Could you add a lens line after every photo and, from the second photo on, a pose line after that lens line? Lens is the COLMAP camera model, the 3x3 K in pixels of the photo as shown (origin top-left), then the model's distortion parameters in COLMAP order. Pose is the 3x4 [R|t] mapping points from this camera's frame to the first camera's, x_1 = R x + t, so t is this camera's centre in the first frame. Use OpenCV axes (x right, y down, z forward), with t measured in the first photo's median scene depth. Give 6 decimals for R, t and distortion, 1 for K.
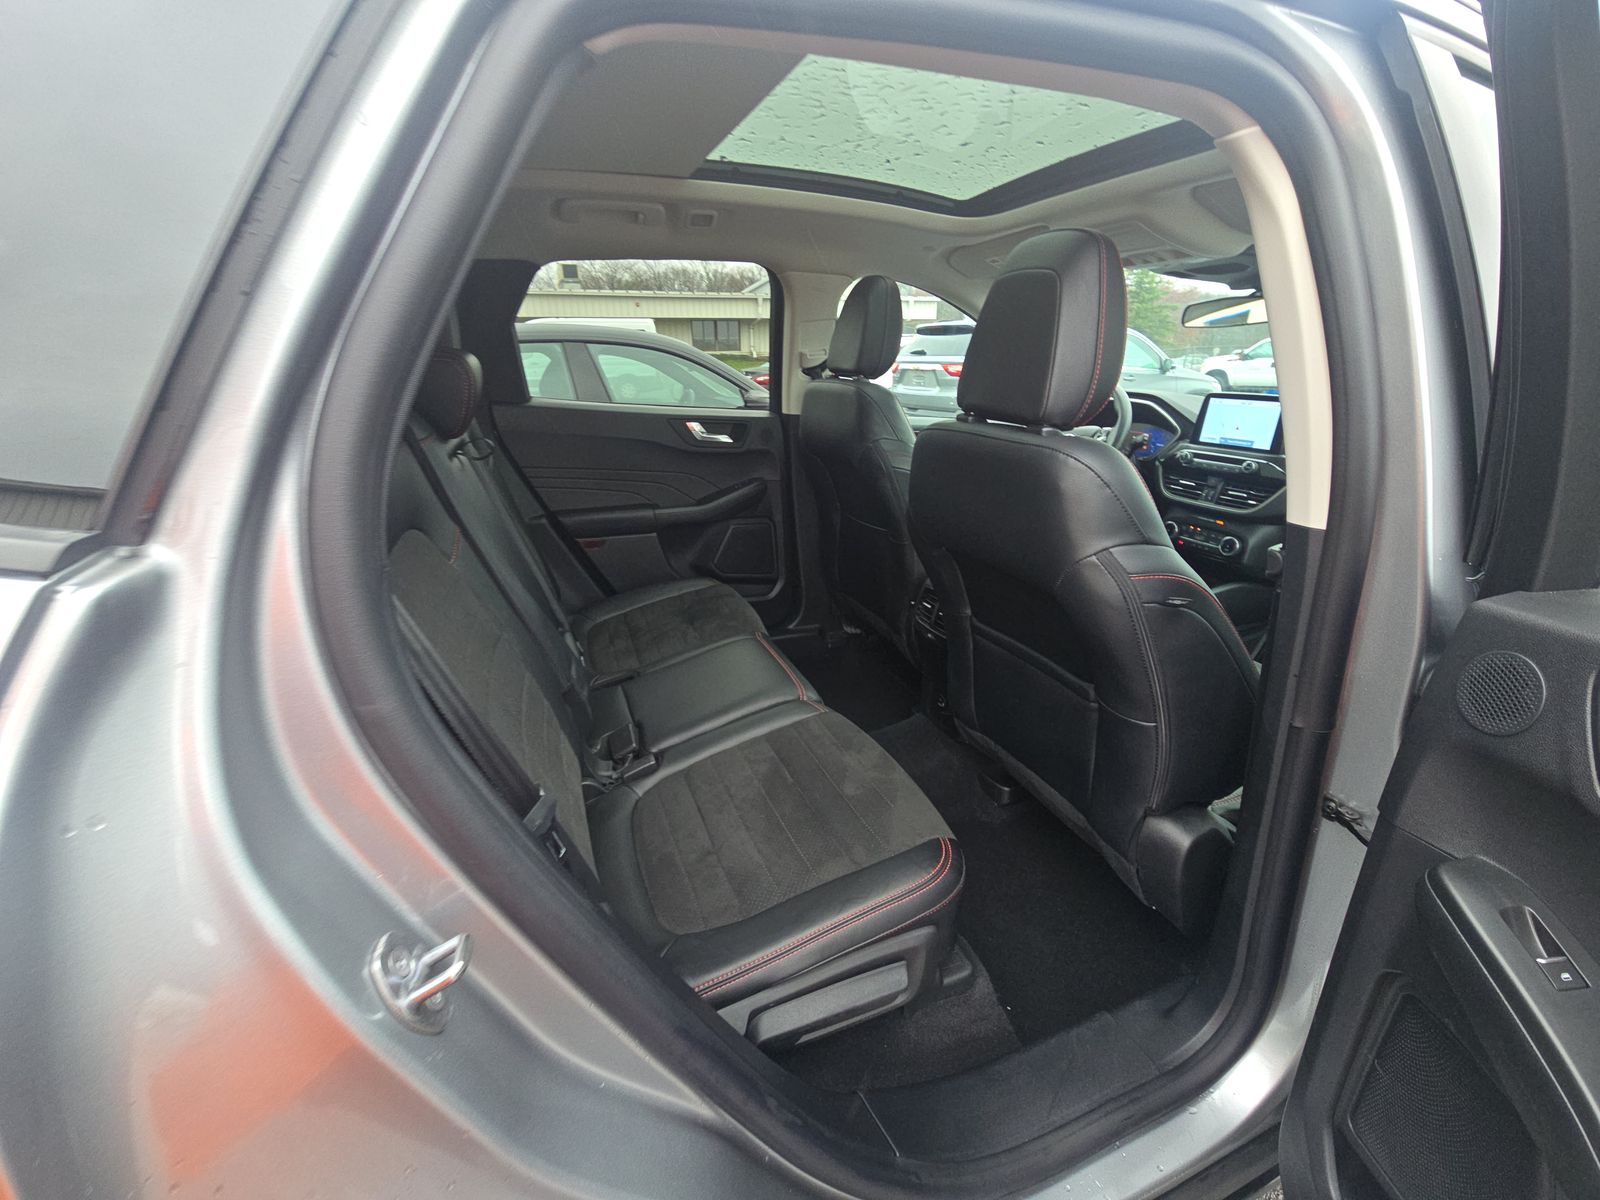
lens RADIAL K [[647.5, 0, 800.0], [0, 647.5, 600.0], [0, 0, 1]] dist [-0.000565, 0.000021]
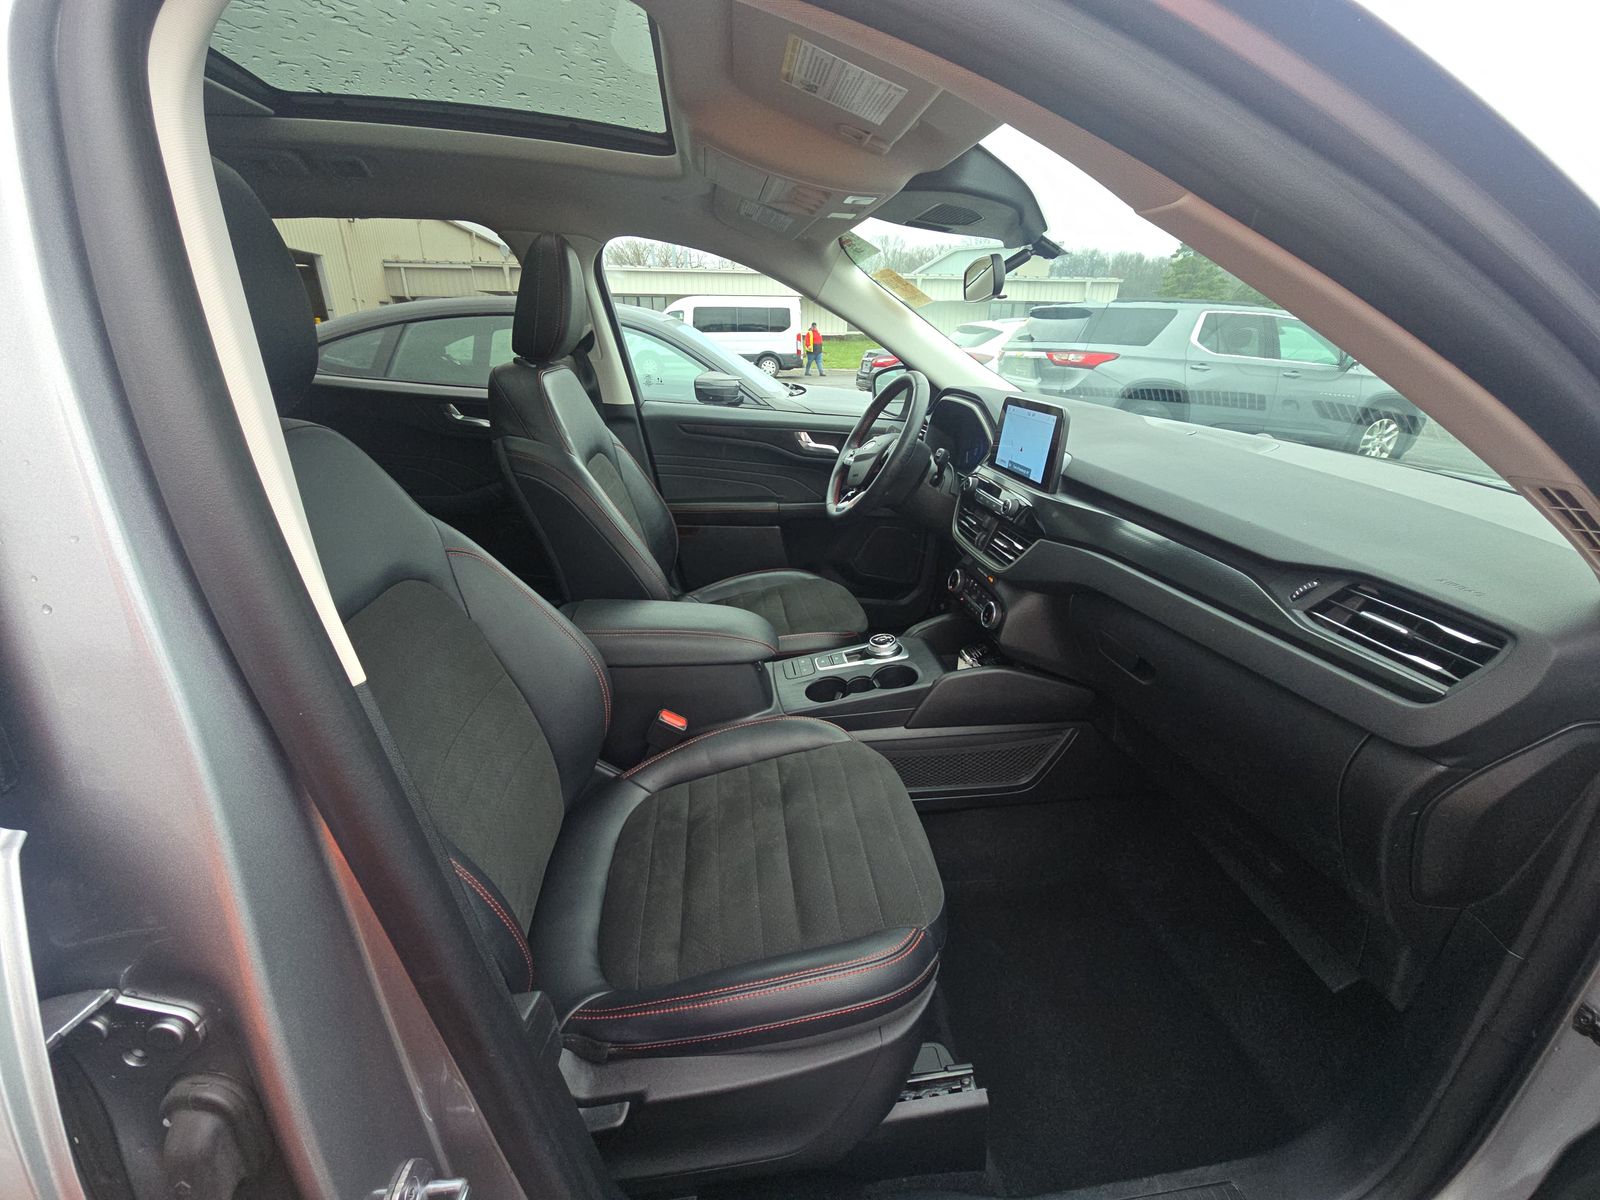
lens RADIAL K [[647.5, 0, 800.0], [0, 647.5, 600.0], [0, 0, 1]] dist [-0.000565, 0.000021]
pose [[0.968500, 0.110139, -0.223330, 0.562358], [-0.105123, 0.993869, 0.034266, -0.092189], [0.225735, -0.009709, 0.974140, 0.243229]]
